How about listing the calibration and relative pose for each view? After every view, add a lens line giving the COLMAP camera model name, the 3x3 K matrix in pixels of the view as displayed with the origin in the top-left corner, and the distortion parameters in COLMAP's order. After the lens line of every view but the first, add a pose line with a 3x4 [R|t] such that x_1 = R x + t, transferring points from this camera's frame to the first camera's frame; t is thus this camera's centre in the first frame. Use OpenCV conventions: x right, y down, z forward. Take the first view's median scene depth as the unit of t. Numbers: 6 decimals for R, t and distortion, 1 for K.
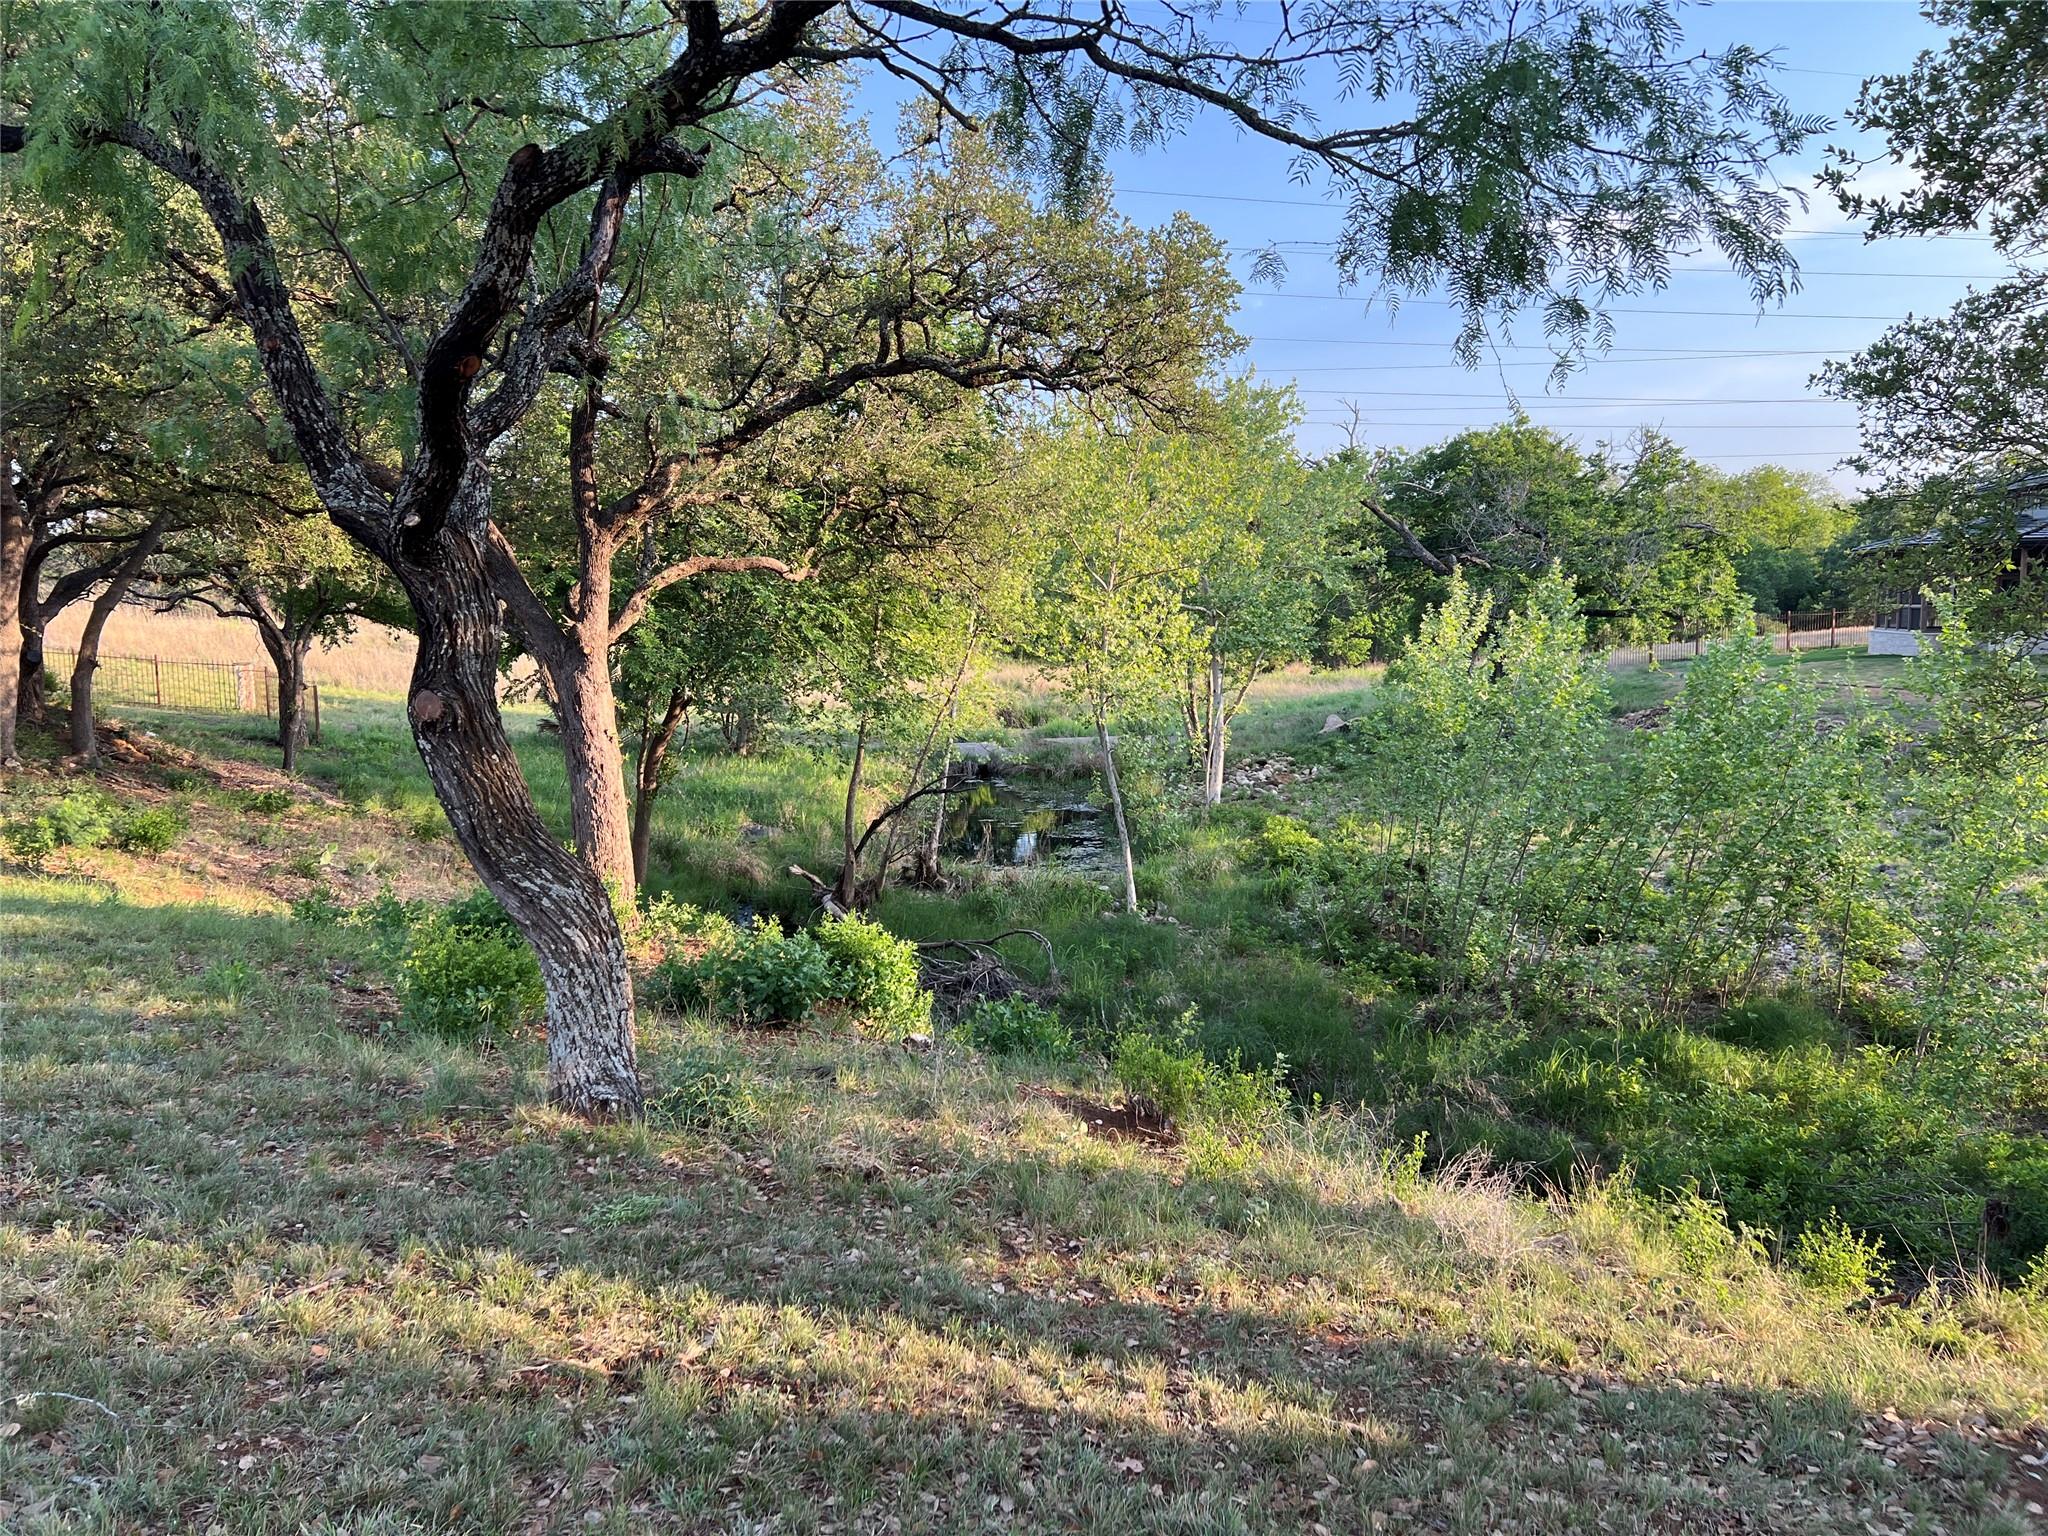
lens RADIAL K [[1547.6, 0, 1020.6], [0, 1547.6, 793.1], [0, 0, 1]] dist [0.051212, -0.061531]
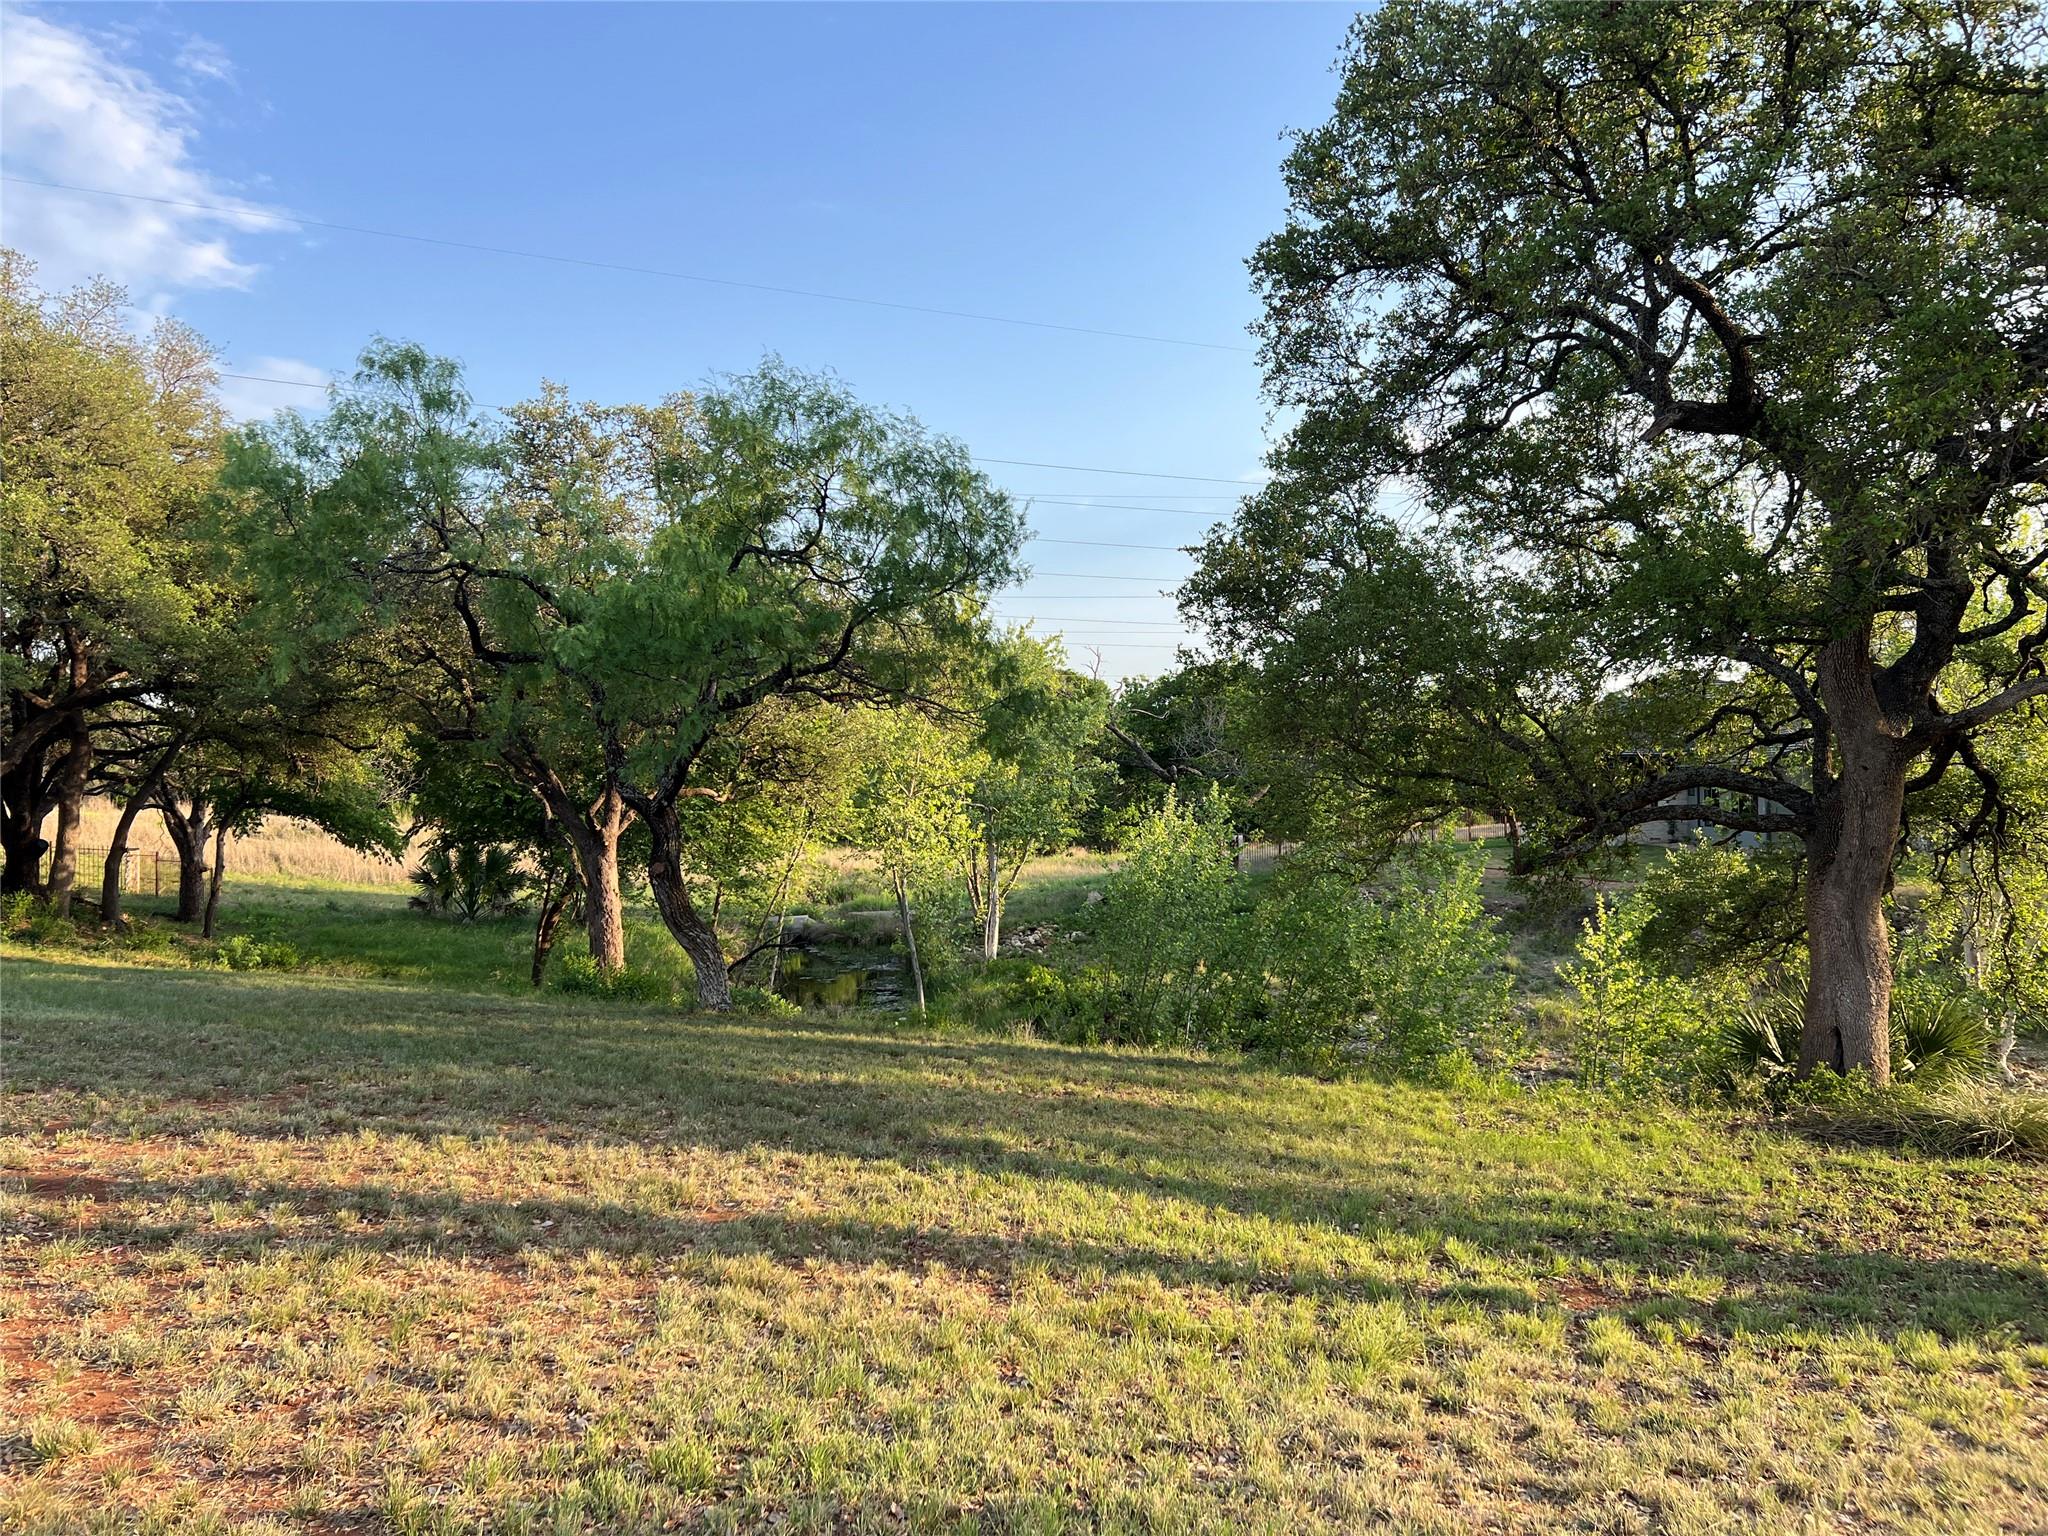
lens RADIAL K [[1567.6, 0, 1023.7], [0, 1567.6, 764.6], [0, 0, 1]] dist [0.077416, -0.065390]
pose [[0.991536, 0.008445, 0.129558, -0.039334], [0.009152, 0.990854, -0.134624, 0.052910], [-0.129510, 0.134670, 0.982390, -0.688353]]
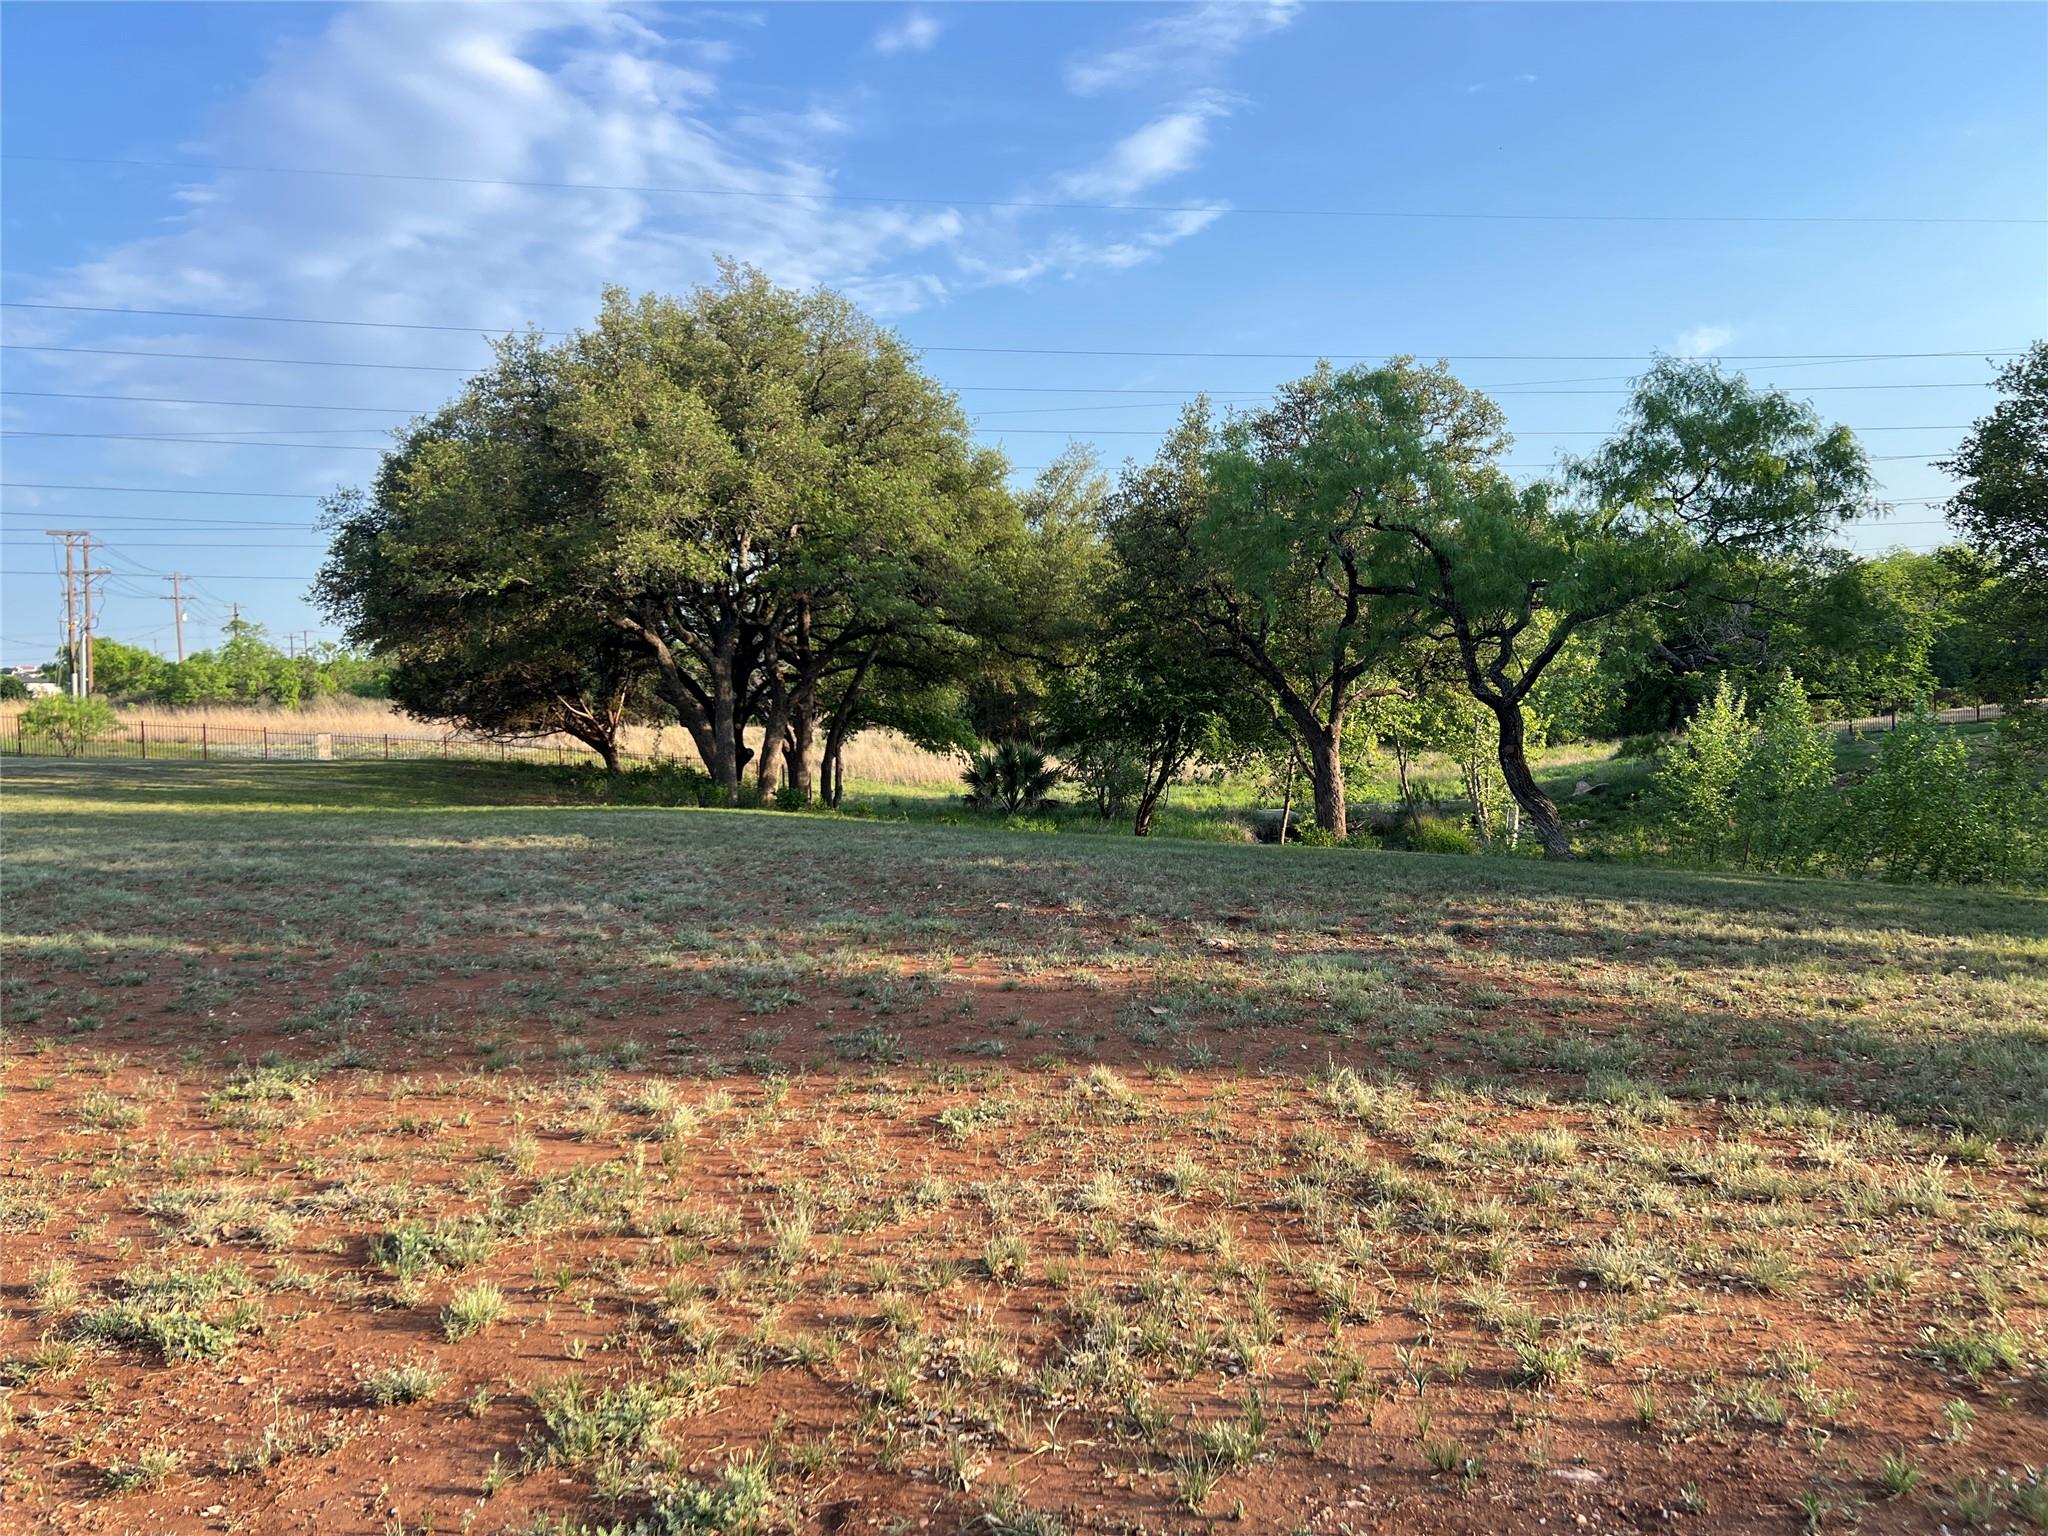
lens RADIAL K [[1567.6, 0, 1023.7], [0, 1567.6, 764.6], [0, 0, 1]] dist [0.077416, -0.065390]
pose [[0.995349, -0.021478, -0.093915, -0.417002], [0.014413, 0.997059, -0.075273, 0.084836], [0.095255, 0.073570, 0.992731, -0.983882]]
